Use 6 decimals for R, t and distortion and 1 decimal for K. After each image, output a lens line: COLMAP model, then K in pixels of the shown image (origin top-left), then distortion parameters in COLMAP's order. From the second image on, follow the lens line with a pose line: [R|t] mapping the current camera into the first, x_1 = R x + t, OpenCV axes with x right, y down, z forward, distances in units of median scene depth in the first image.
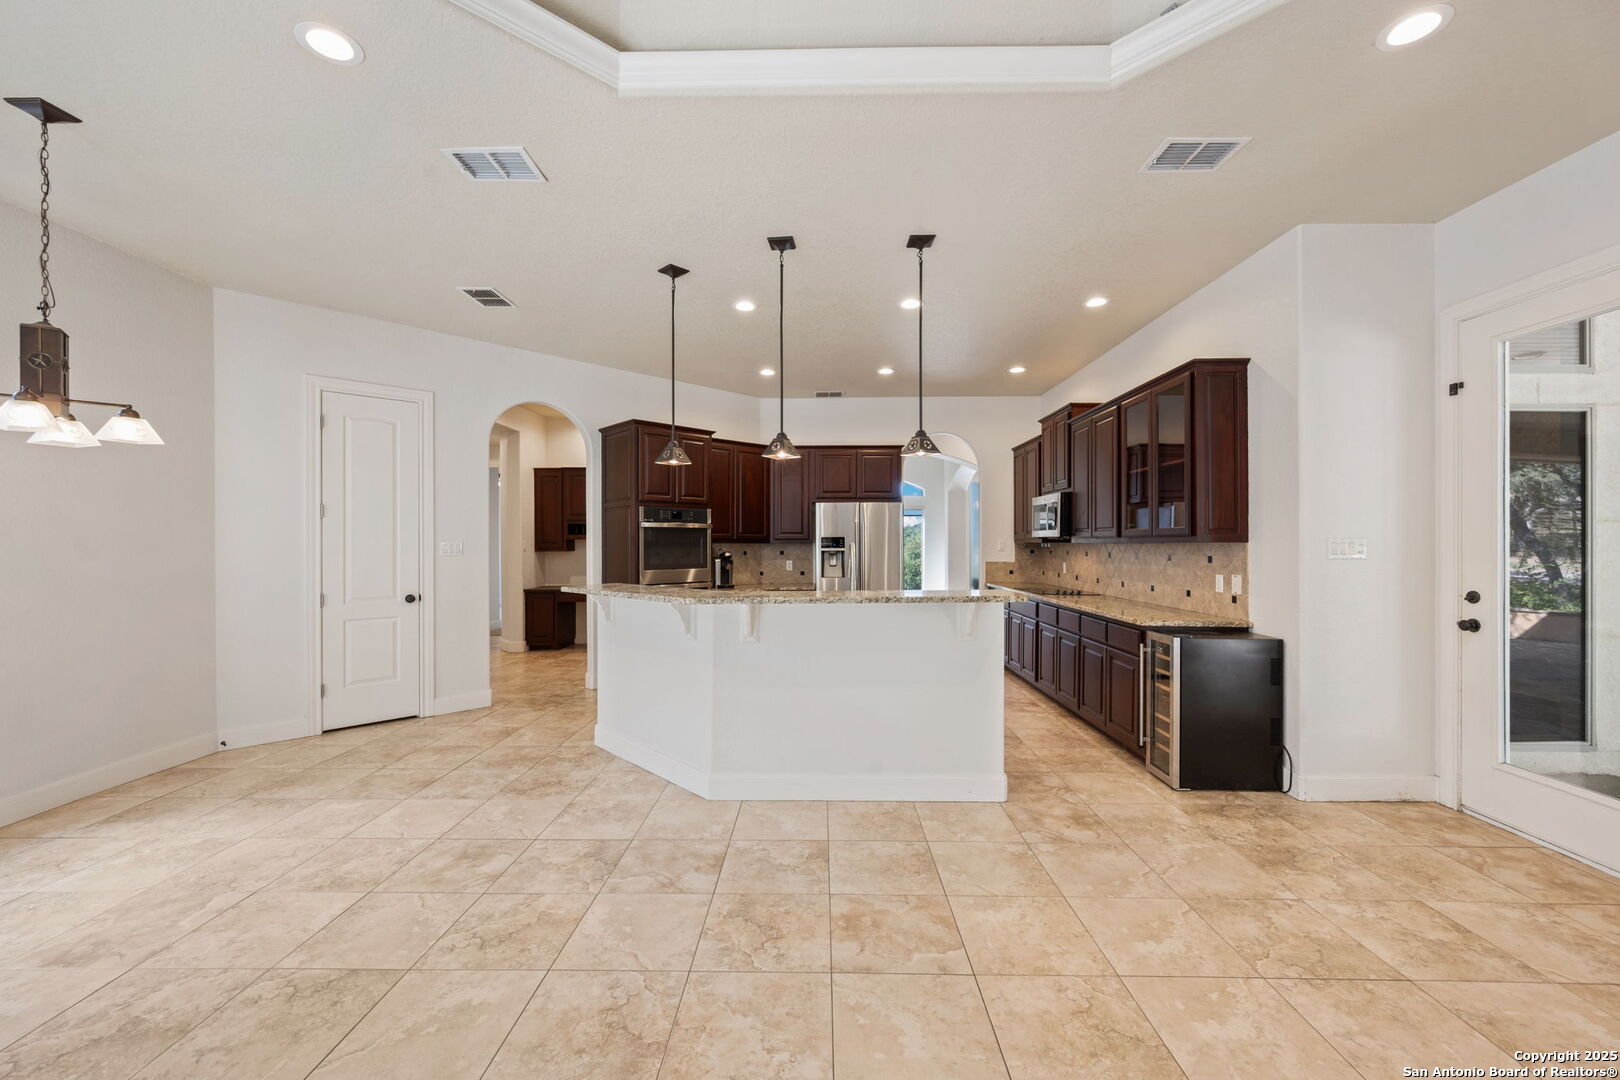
lens RADIAL K [[638.8, 0, 805.7], [0, 638.8, 537.7], [0, 0, 1]] dist [-0.000063, 0.000284]
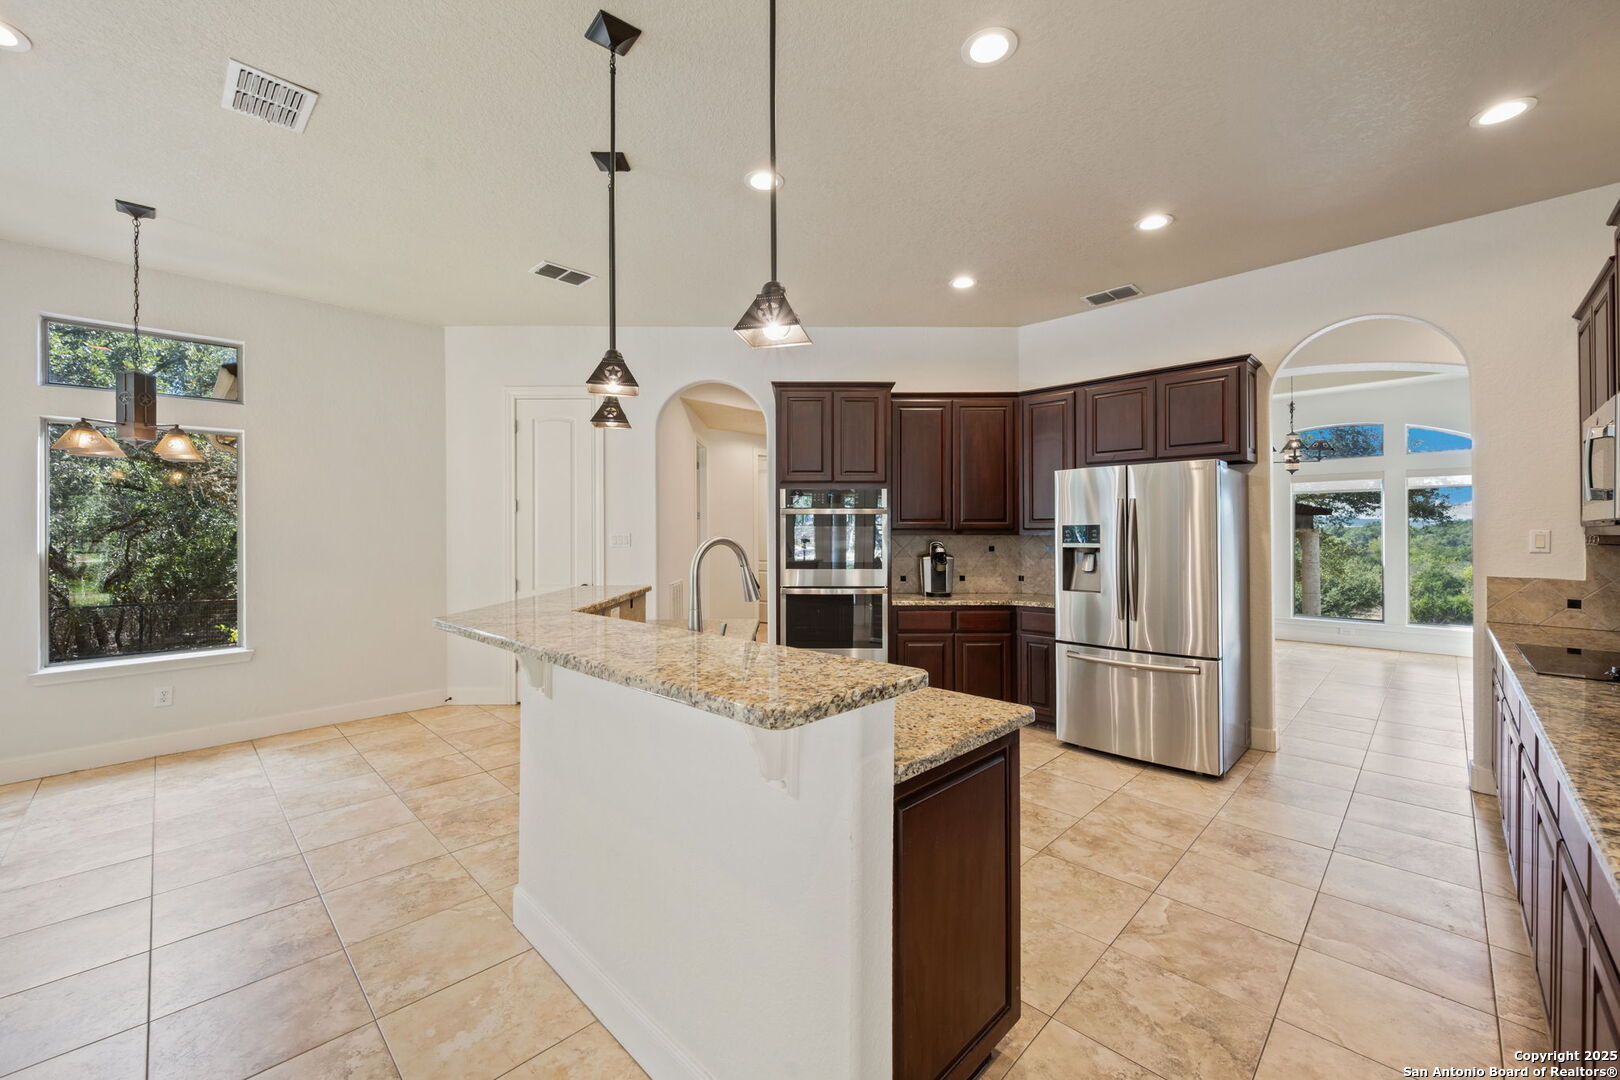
lens RADIAL K [[638.8, 0, 807.9], [0, 638.8, 525.9], [0, 0, 1]] dist [-0.000063, 0.000284]
pose [[0.726737, -0.008282, -0.686865, 0.321600], [0.004964, 0.999965, -0.006804, 0.003004], [0.686897, 0.001535, 0.726753, 0.444126]]
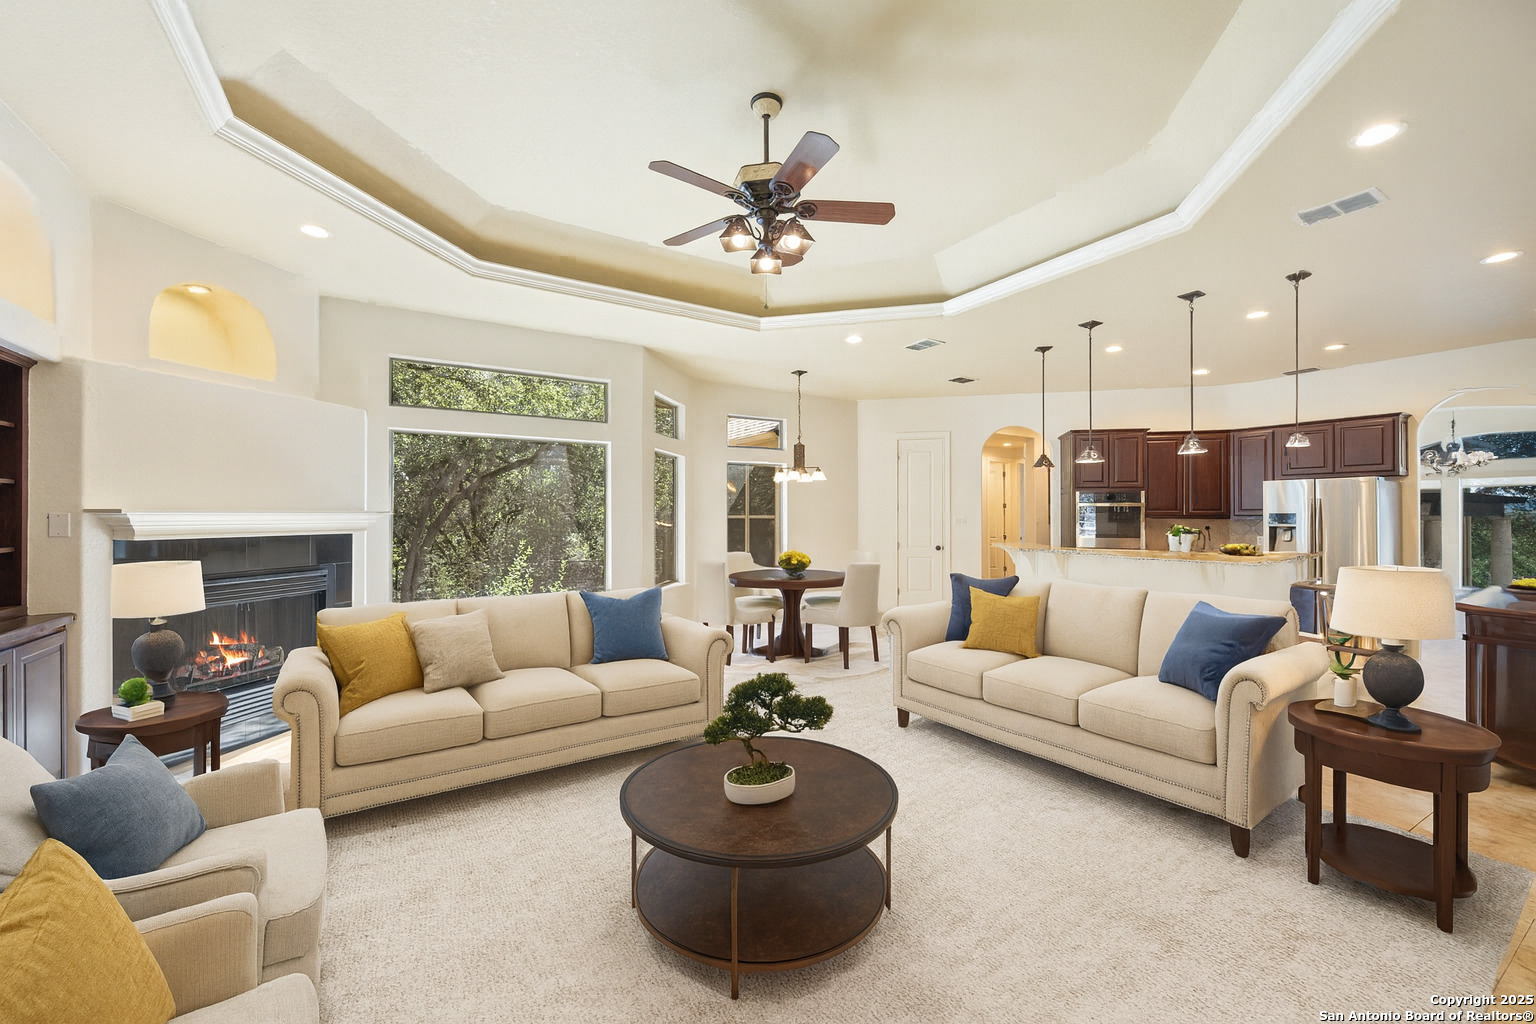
lens RADIAL K [[605.7, 0, 770.0], [0, 605.7, 511.1], [0, 0, 1]] dist [-0.000063, 0.000284]
pose [[0.549722, -0.006011, -0.835326, 0.485685], [-0.000252, 0.999973, -0.007361, 0.003261], [0.835348, 0.004257, 0.549706, -0.297561]]
